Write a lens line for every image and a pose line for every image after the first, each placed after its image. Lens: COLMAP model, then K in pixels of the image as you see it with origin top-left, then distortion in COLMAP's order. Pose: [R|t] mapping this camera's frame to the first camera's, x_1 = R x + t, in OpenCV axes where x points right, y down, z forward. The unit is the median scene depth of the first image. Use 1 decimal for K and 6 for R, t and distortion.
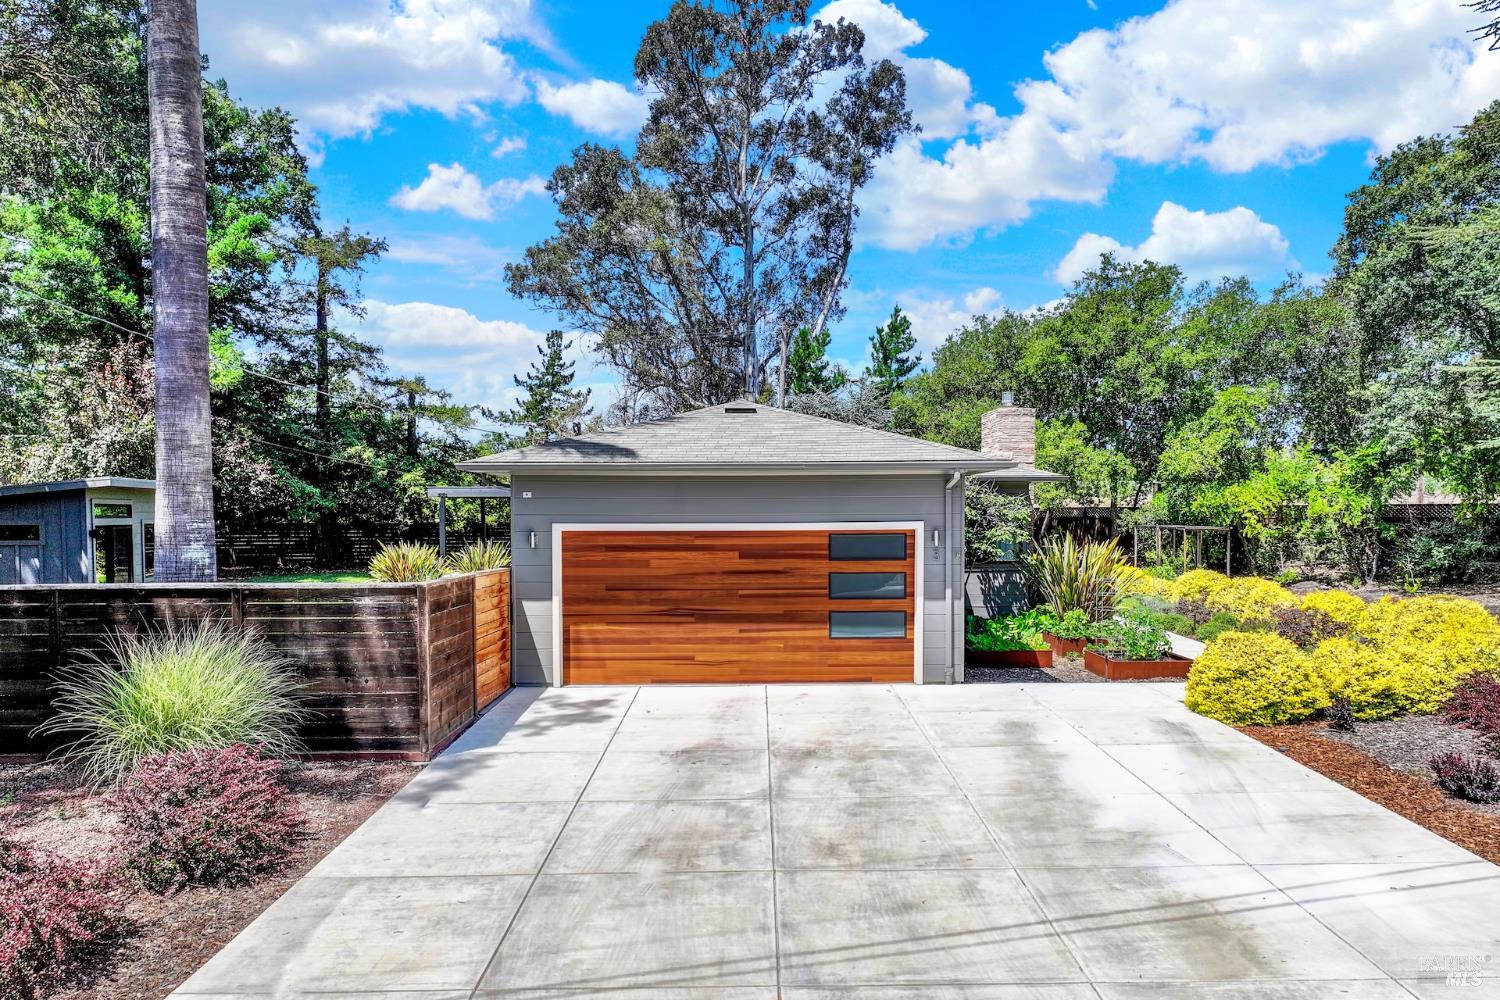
lens RADIAL K [[1039.1, 0, 751.7], [0, 1039.1, 559.0], [0, 0, 1]] dist [0.006526, 0.004585]
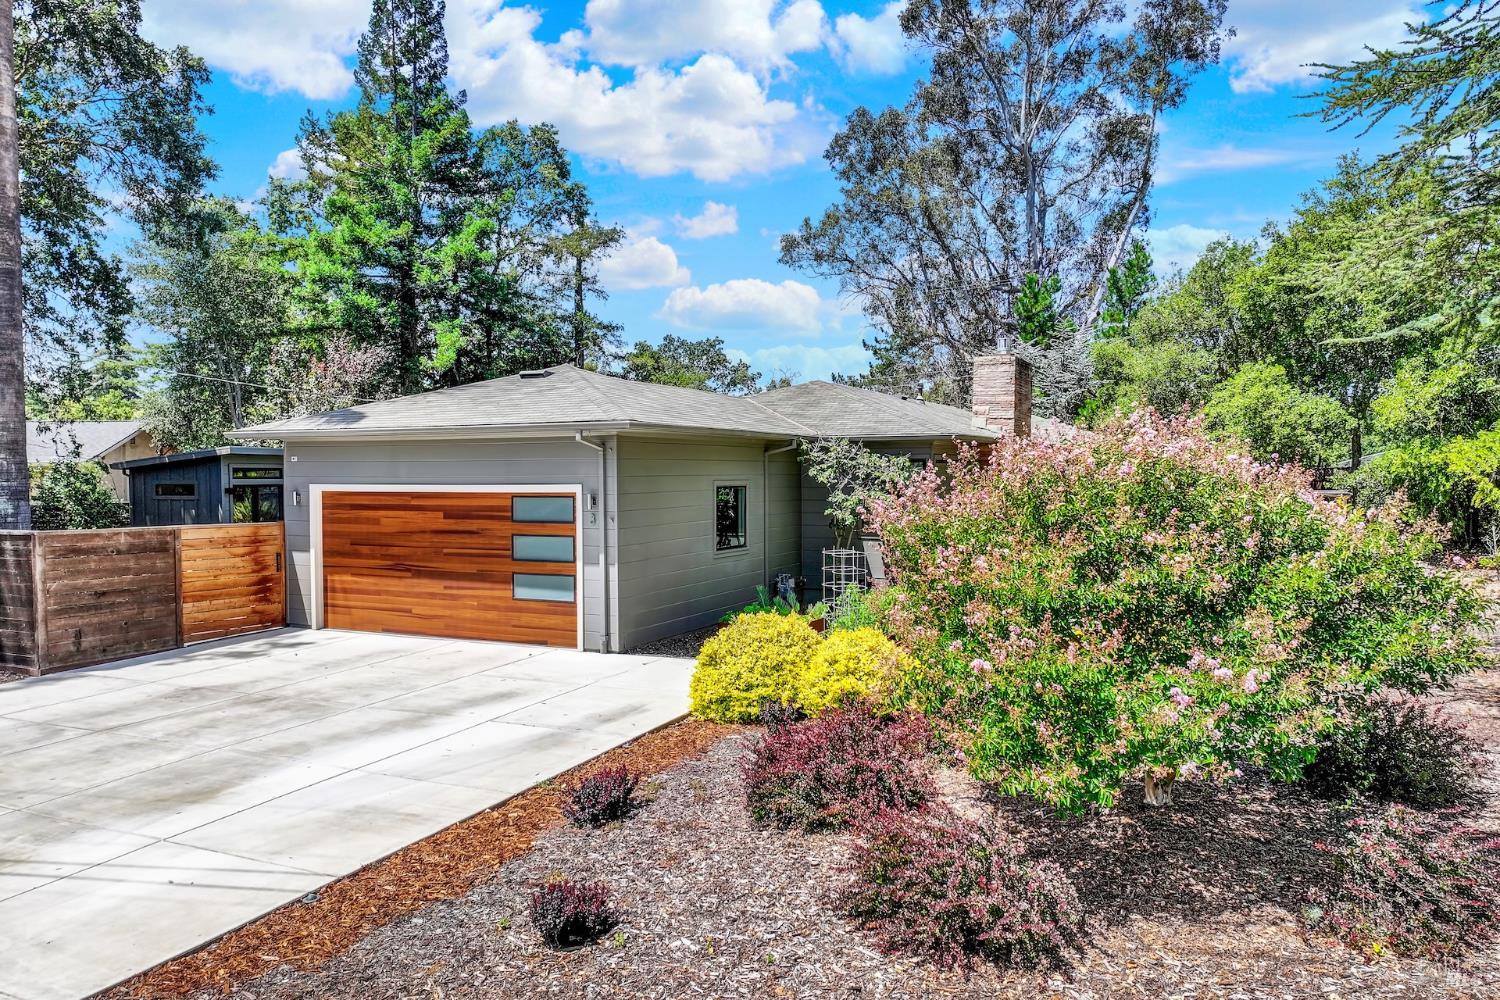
lens RADIAL K [[1039.1, 0, 749.0], [0, 1039.1, 509.1], [0, 0, 1]] dist [0.006526, 0.004585]
pose [[0.899204, 0.015555, -0.437253, 0.722809], [-0.020331, 0.999774, -0.006244, -0.009622], [0.437057, 0.014504, 0.899317, 0.189841]]
